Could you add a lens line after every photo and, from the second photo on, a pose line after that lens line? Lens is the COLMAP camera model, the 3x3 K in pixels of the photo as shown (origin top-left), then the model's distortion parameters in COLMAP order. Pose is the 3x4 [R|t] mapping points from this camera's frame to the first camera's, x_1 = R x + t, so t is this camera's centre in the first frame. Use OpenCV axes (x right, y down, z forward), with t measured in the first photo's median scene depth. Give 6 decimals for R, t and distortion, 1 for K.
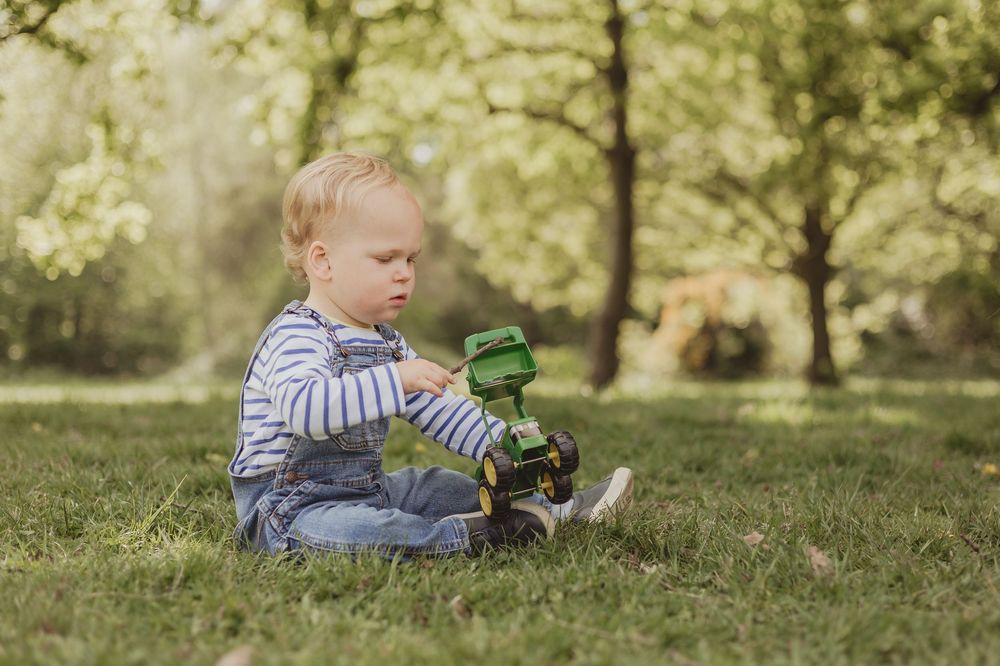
lens RADIAL K [[2013.0, 0, 500.0], [0, 2013.0, 333.0], [0, 0, 1]] dist [0.001374, 0.168166]
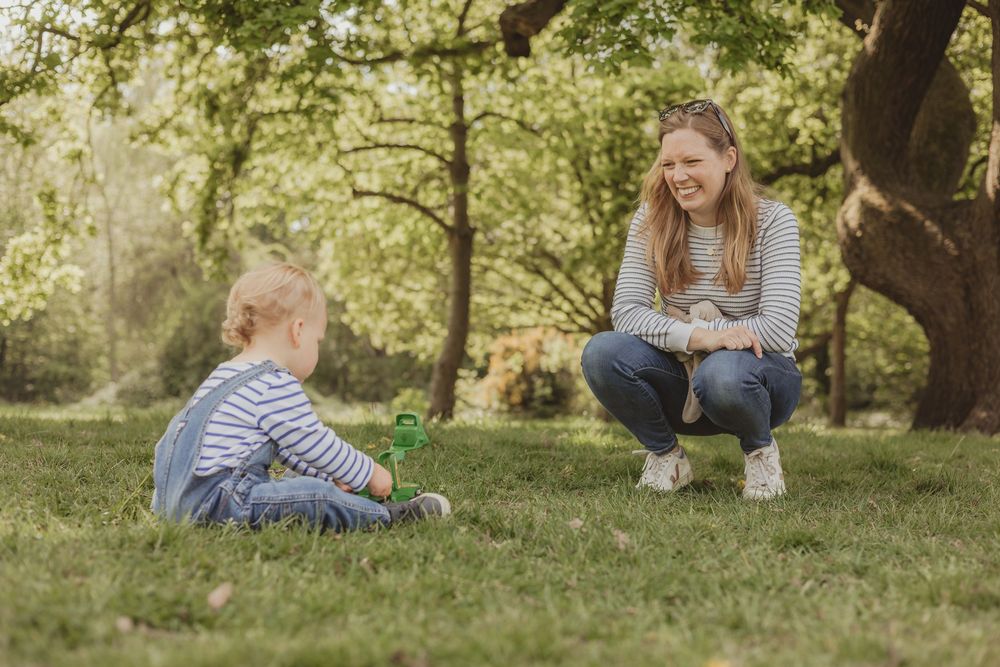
lens RADIAL K [[2013.0, 0, 500.0], [0, 2013.0, 333.5], [0, 0, 1]] dist [0.001374, 0.168166]
pose [[0.992929, 0.030106, 0.114825, -0.062801], [-0.027016, 0.999232, -0.028376, 0.008976], [-0.115591, 0.025074, 0.992980, -0.261312]]
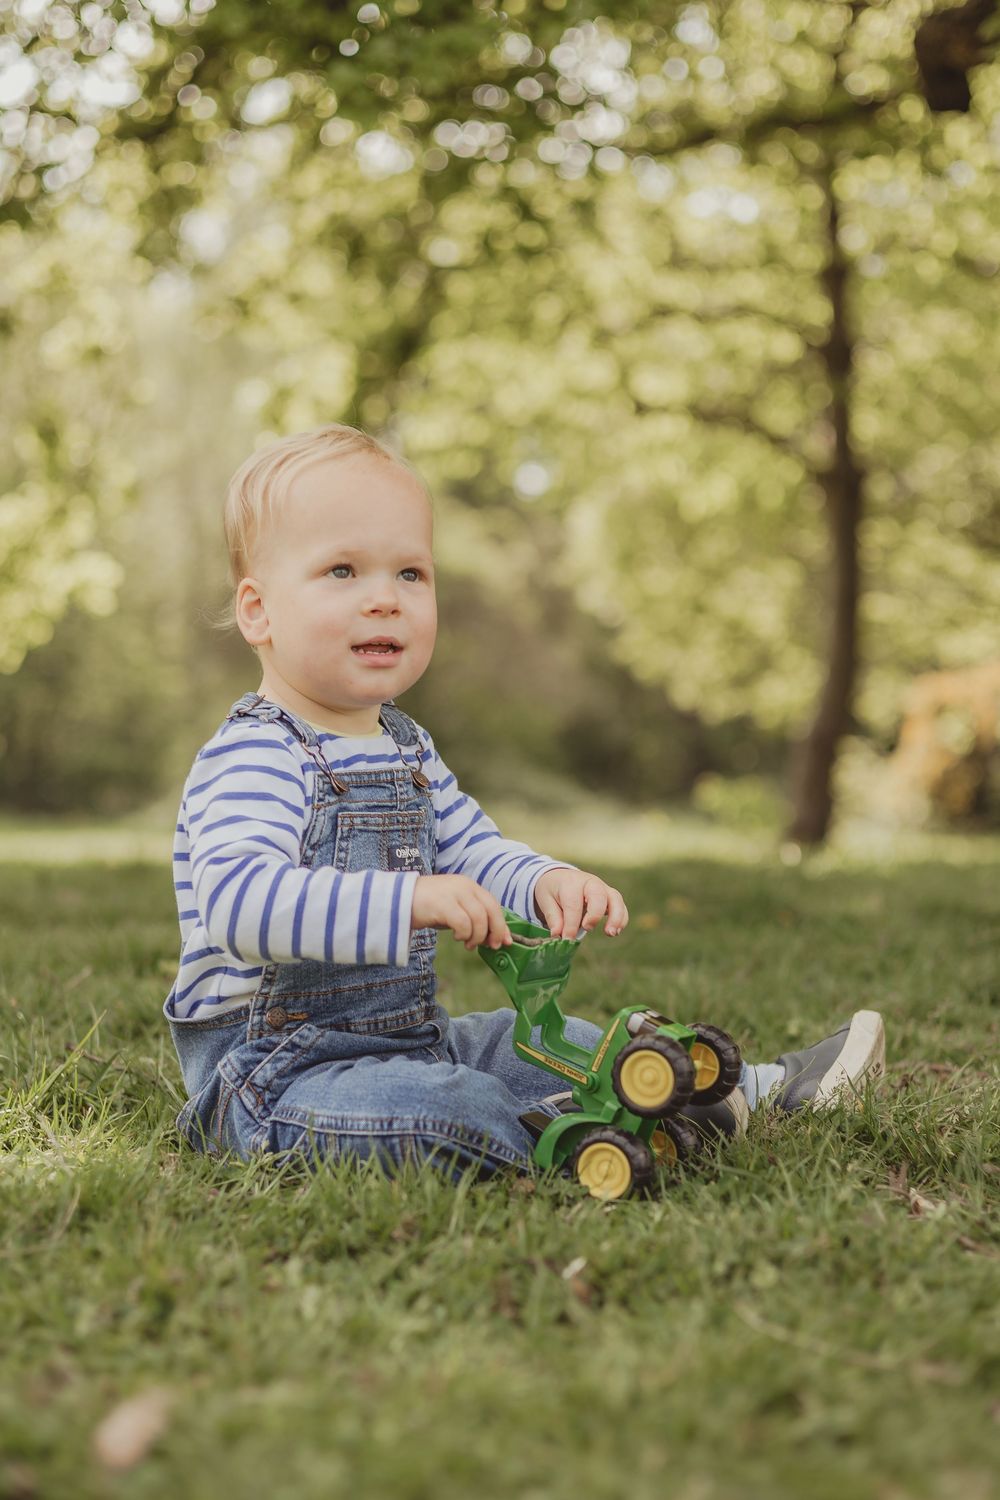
lens RADIAL K [[2502.0, 0, 500.0], [0, 2502.0, 750.0], [0, 0, 1]] dist [0.009767, 0.065937]
pose [[0.998442, 0.008565, -0.055143, -0.004002], [-0.008368, 0.999958, 0.003789, -0.005382], [0.055173, -0.003322, 0.998471, 0.224917]]
